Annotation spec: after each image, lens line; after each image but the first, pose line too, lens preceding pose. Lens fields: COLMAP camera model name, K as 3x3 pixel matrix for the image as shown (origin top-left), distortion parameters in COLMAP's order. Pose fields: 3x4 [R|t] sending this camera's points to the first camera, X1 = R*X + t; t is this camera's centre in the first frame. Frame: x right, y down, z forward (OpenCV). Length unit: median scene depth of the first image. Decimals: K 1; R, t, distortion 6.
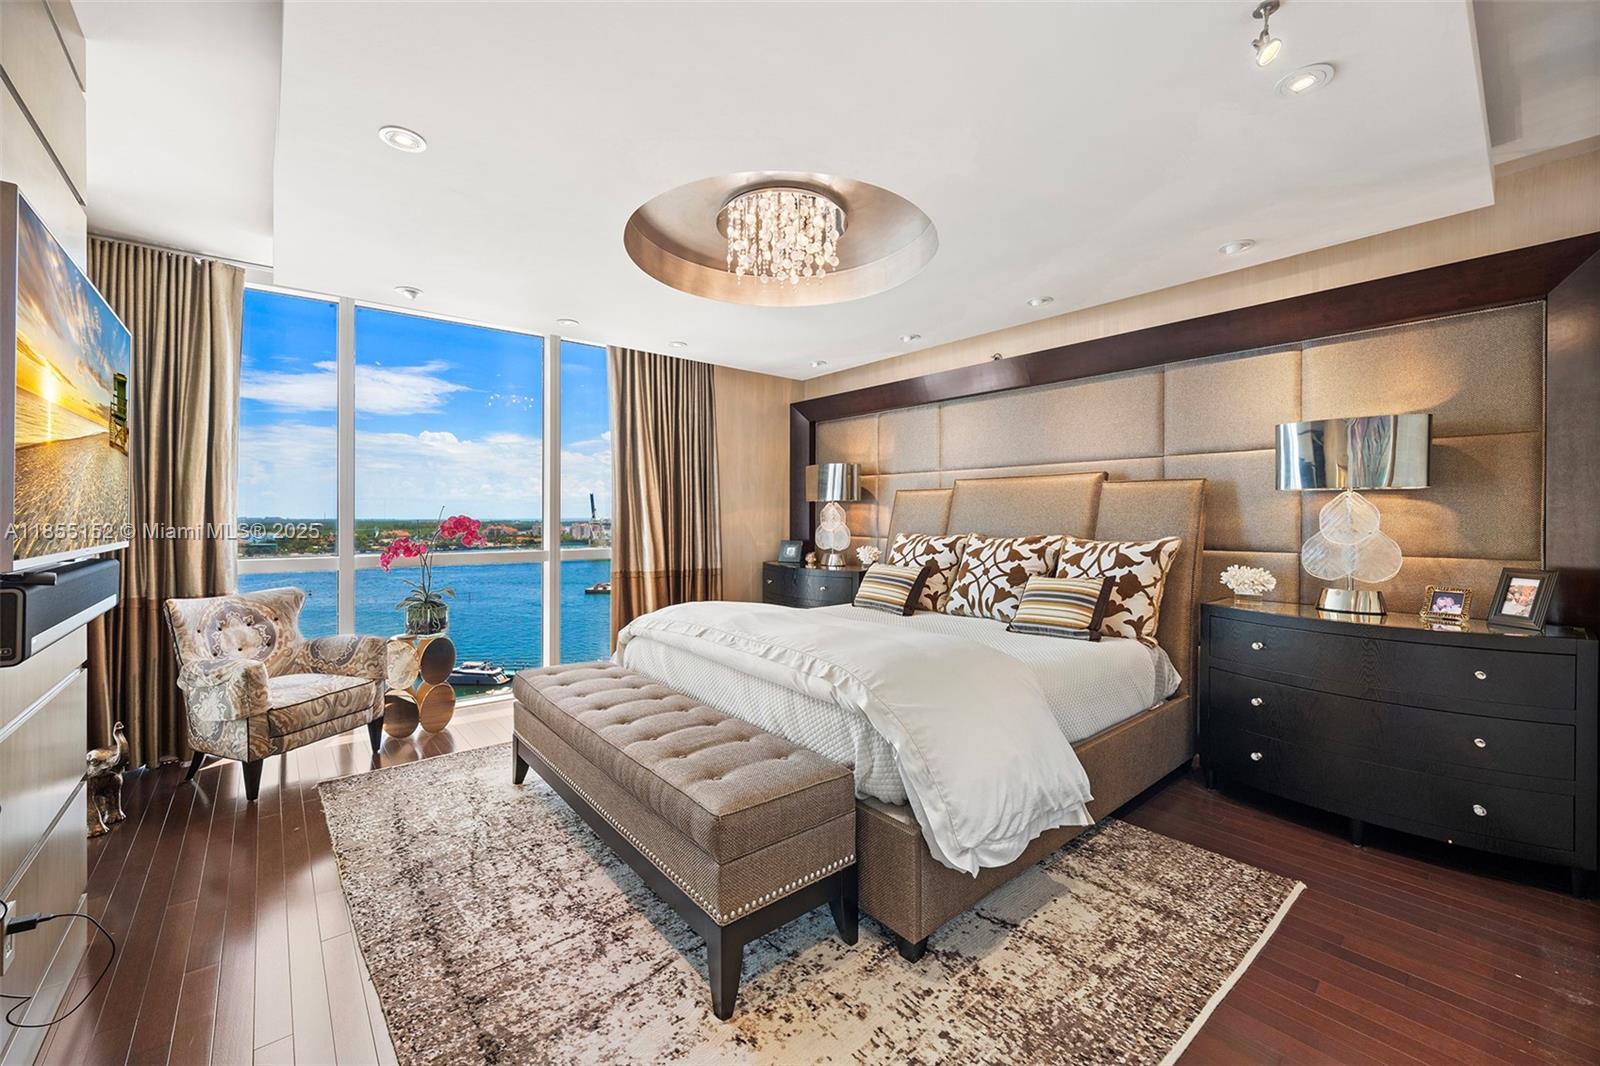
lens RADIAL K [[624.8, 0, 794.7], [0, 624.8, 522.2], [0, 0, 1]] dist [-0.000091, -0.000547]
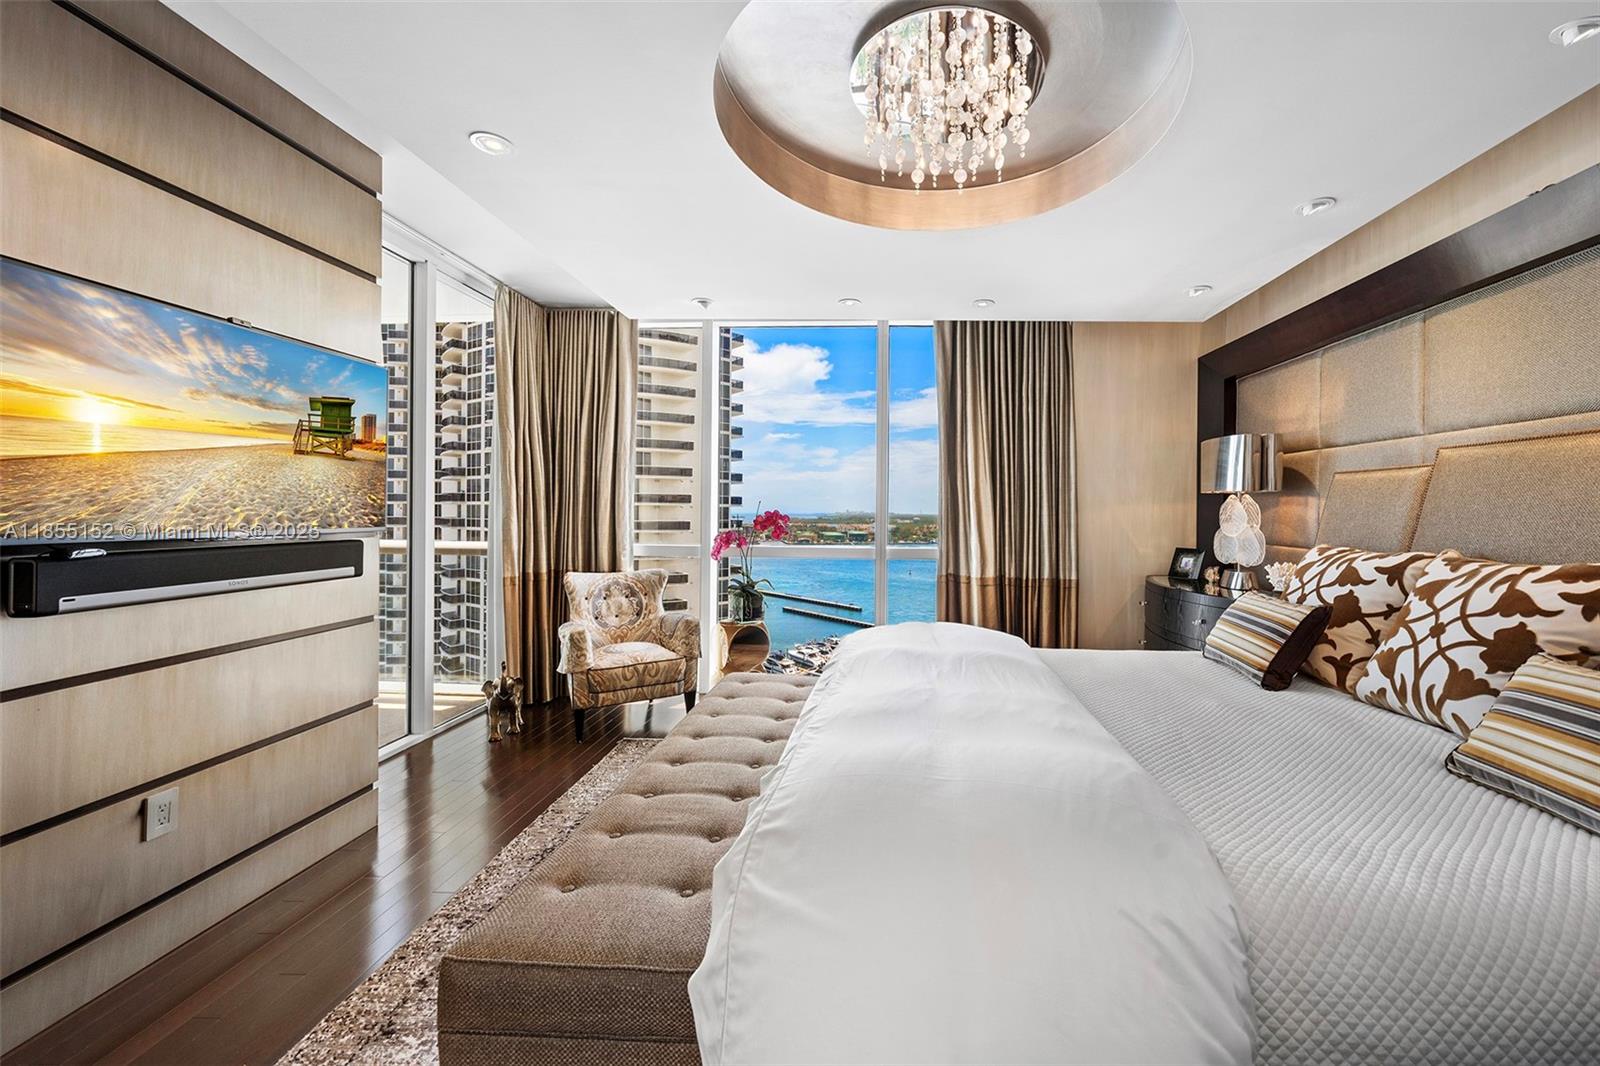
lens RADIAL K [[624.8, 0, 885.8], [0, 624.8, 515.2], [0, 0, 1]] dist [-0.000091, -0.000547]
pose [[0.759523, 0.009501, -0.650411, 0.281635], [-0.013887, 0.999902, -0.001609, -0.003723], [0.650332, 0.010254, 0.759581, 0.333468]]
